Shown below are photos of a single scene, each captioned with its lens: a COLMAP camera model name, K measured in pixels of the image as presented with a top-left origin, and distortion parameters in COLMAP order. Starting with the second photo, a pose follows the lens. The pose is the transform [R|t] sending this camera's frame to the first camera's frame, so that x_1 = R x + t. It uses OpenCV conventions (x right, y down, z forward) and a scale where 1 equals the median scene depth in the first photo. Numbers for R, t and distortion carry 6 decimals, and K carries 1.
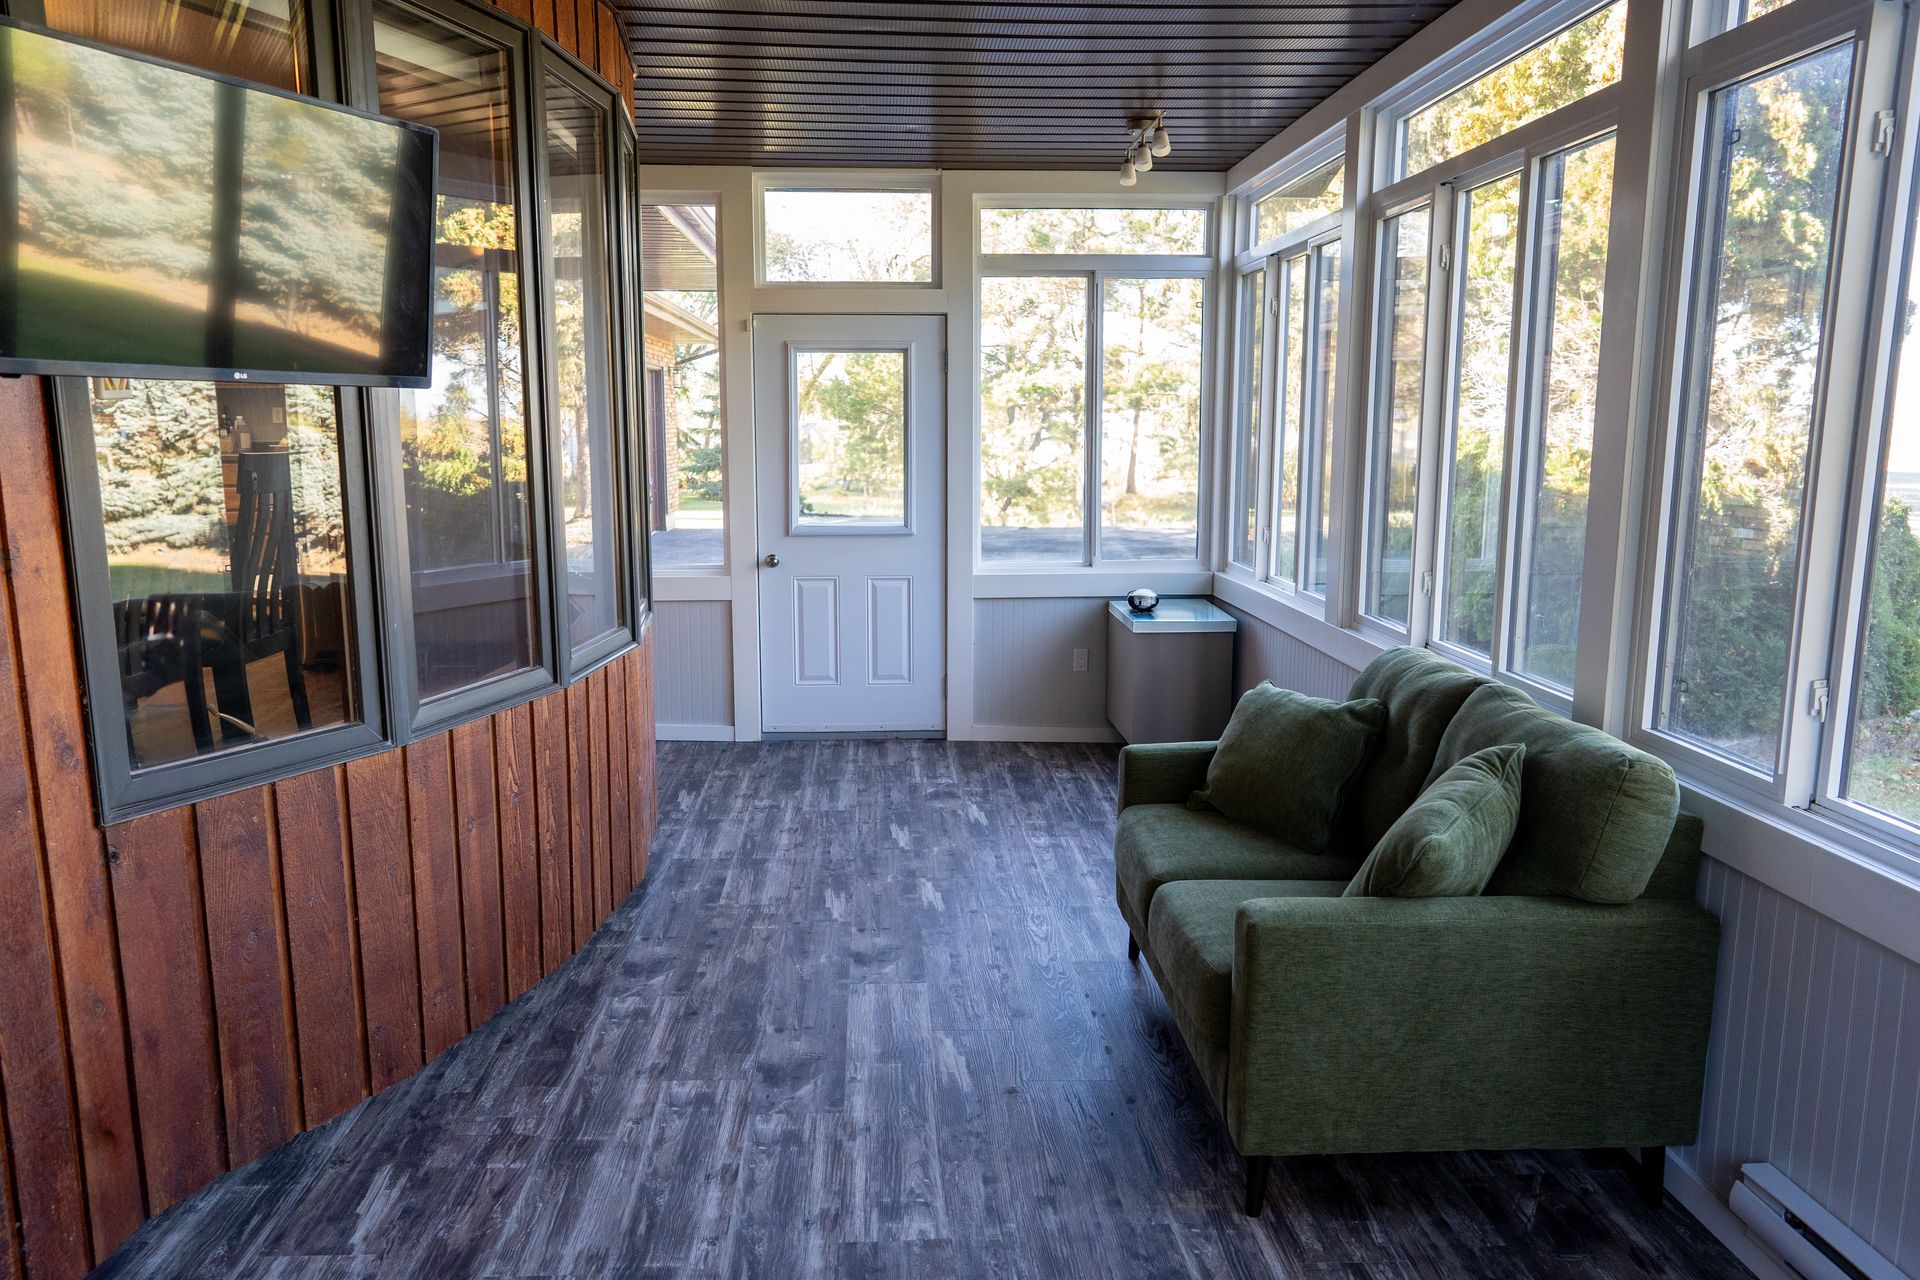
lens RADIAL K [[1359.3, 0, 965.0], [0, 1359.3, 638.5], [0, 0, 1]] dist [-0.009493, 0.019994]
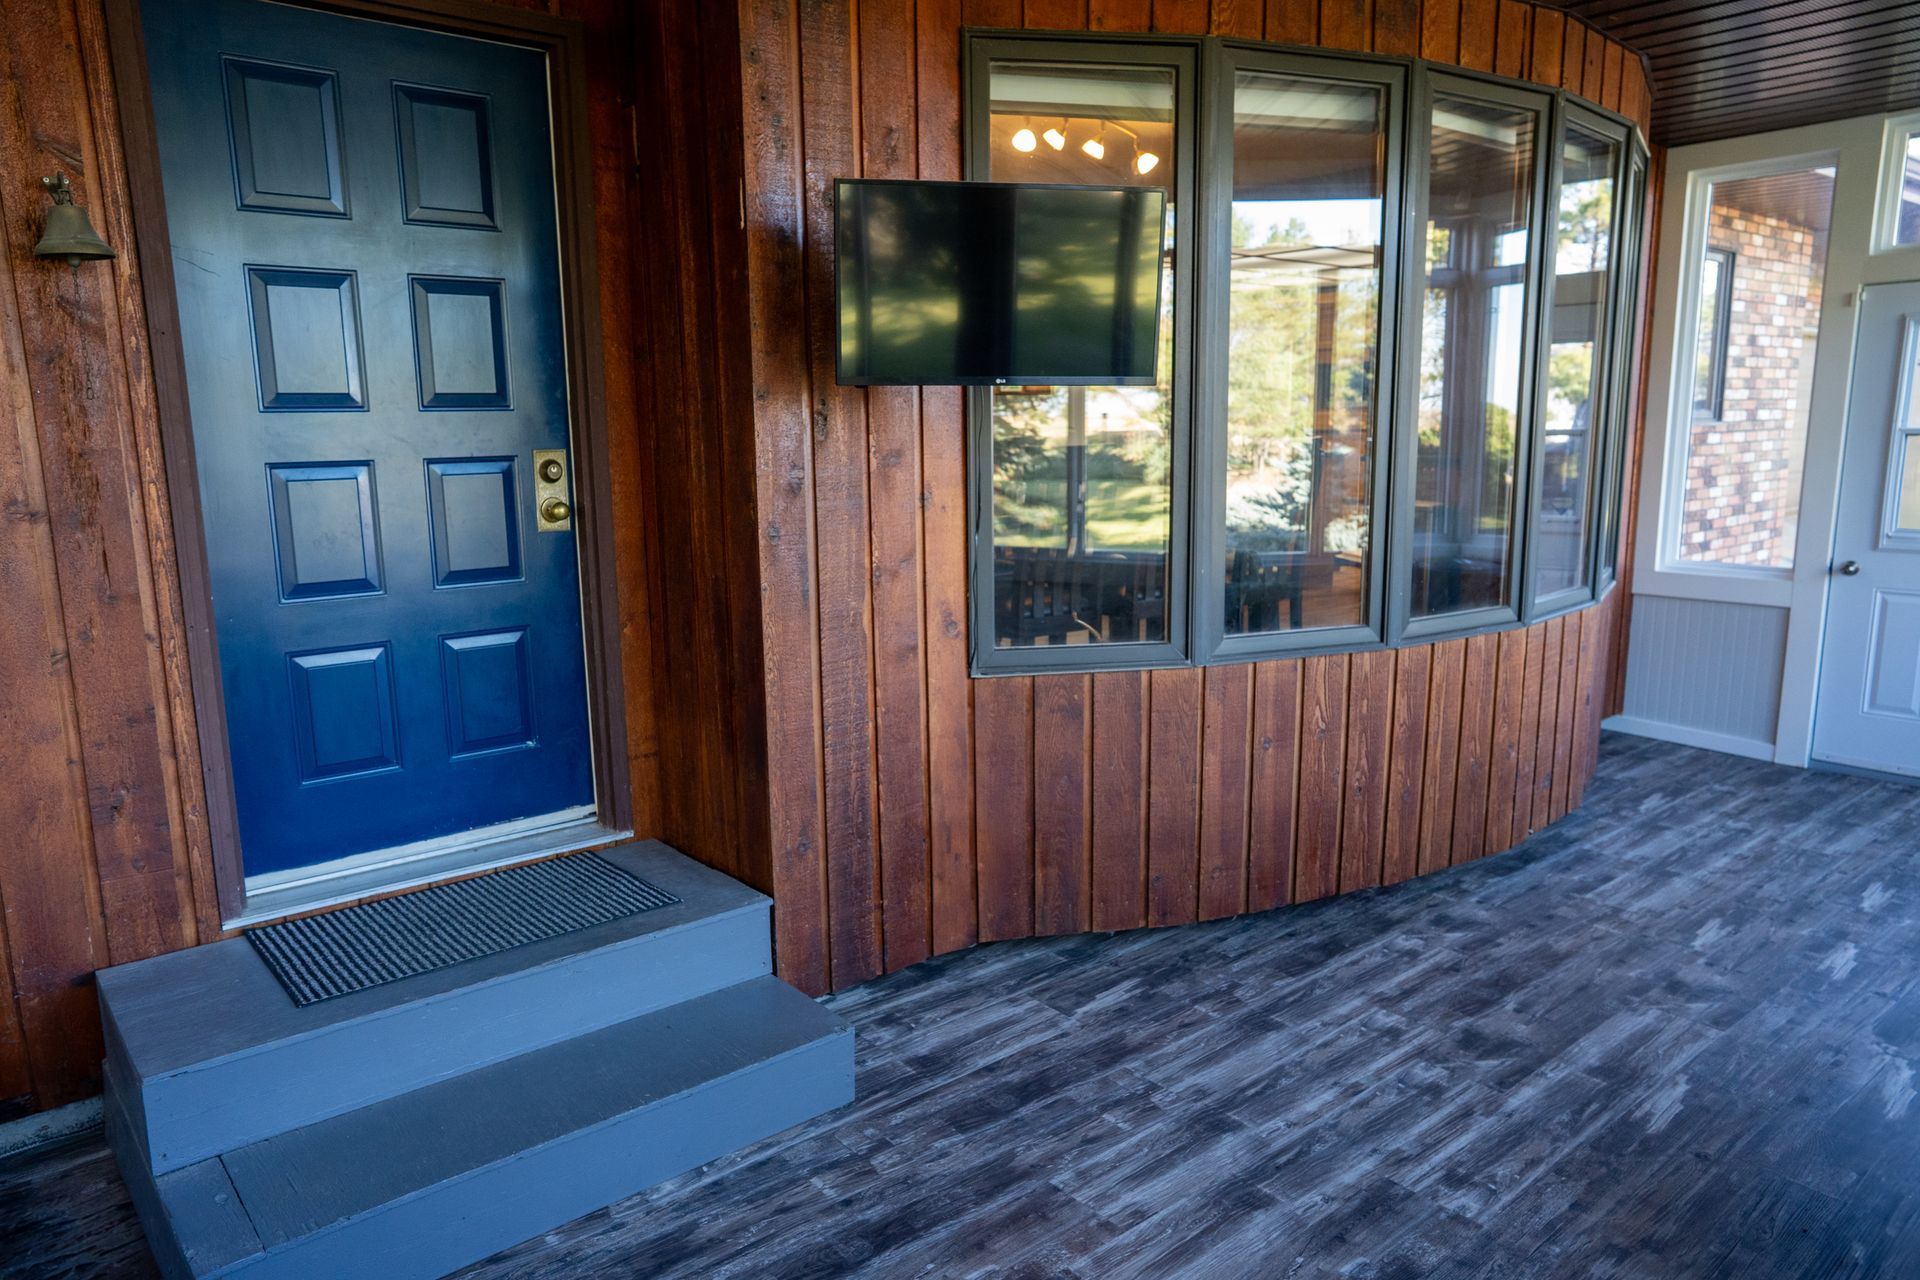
lens RADIAL K [[1301.4, 0, 959.7], [0, 1301.4, 646.3], [0, 0, 1]] dist [-0.038315, 0.046237]
pose [[0.583298, 0.131403, -0.801559, 0.376025], [-0.118239, 0.990052, 0.076260, -0.004989], [0.803606, 0.050293, 0.593033, 0.085022]]
